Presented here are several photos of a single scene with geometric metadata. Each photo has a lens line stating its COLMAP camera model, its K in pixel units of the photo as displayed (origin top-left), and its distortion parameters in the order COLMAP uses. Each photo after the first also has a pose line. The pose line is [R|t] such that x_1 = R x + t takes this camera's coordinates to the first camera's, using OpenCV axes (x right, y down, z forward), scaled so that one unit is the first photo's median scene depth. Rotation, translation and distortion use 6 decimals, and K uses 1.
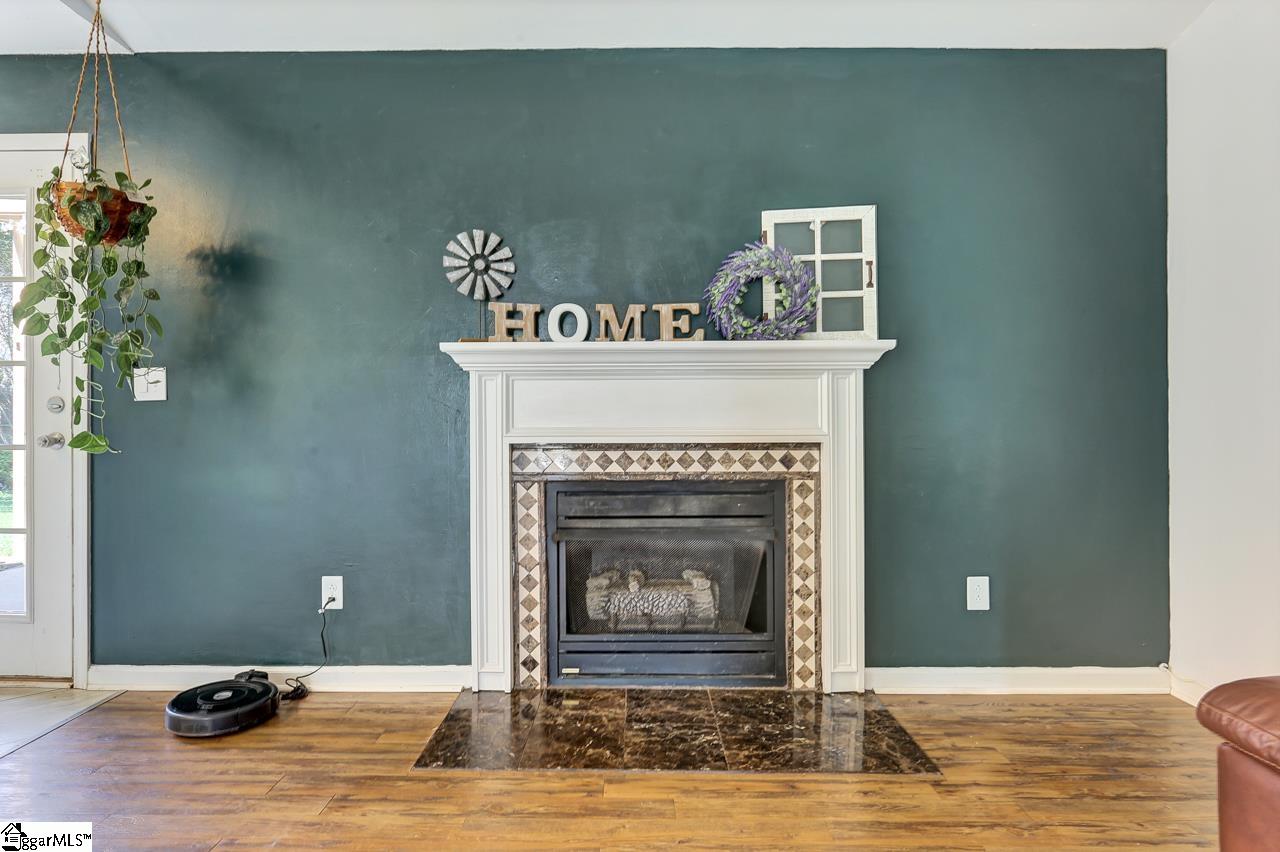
lens RADIAL K [[697.7, 0, 640.0], [0, 697.7, 426.0], [0, 0, 1]] dist [-0.013980, 0.000780]
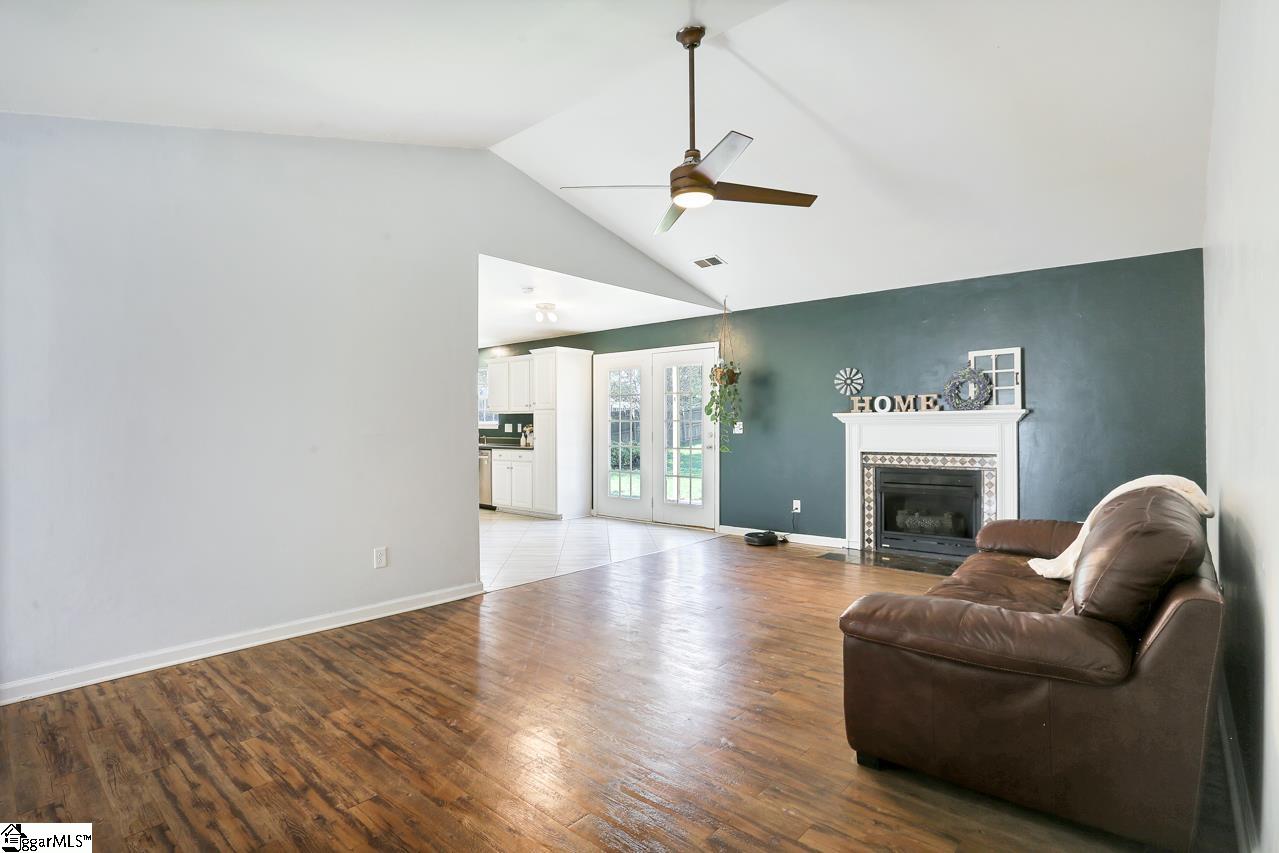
lens RADIAL K [[627.4, 0, 639.5], [0, 627.4, 426.5], [0, 0, 1]] dist [-0.046865, 0.000496]
pose [[0.751236, -0.002652, -0.660028, 0.700625], [0.001245, 0.999996, -0.002601, -0.061007], [0.660032, 0.001132, 0.751236, -1.222154]]
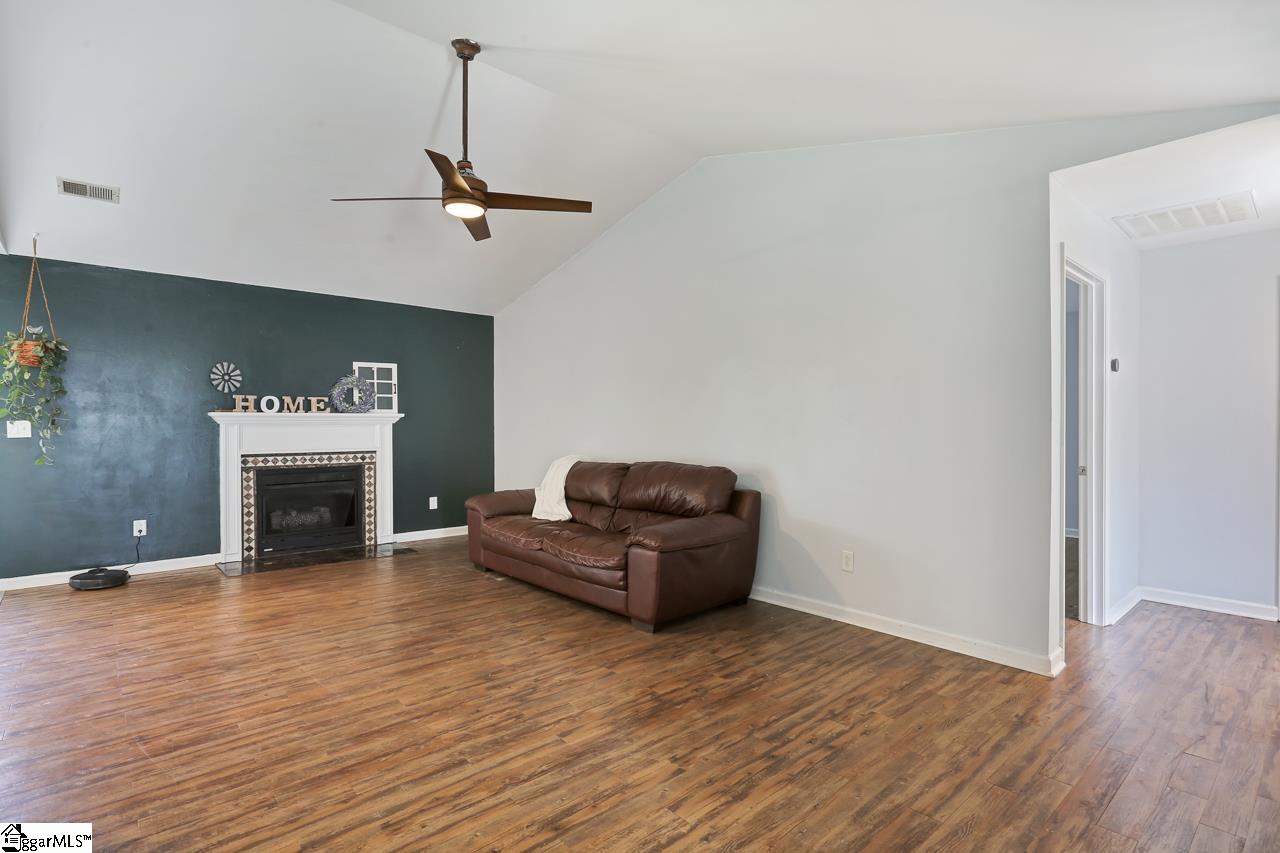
lens RADIAL K [[613.2, 0, 629.3], [0, 613.2, 426.0], [0, 0, 1]] dist [-0.015057, 0.000169]
pose [[0.751144, 0.000048, 0.660139, -0.555411], [0.001129, 0.999998, -0.001357, -0.065953], [-0.660138, 0.001764, 0.751142, -1.389167]]
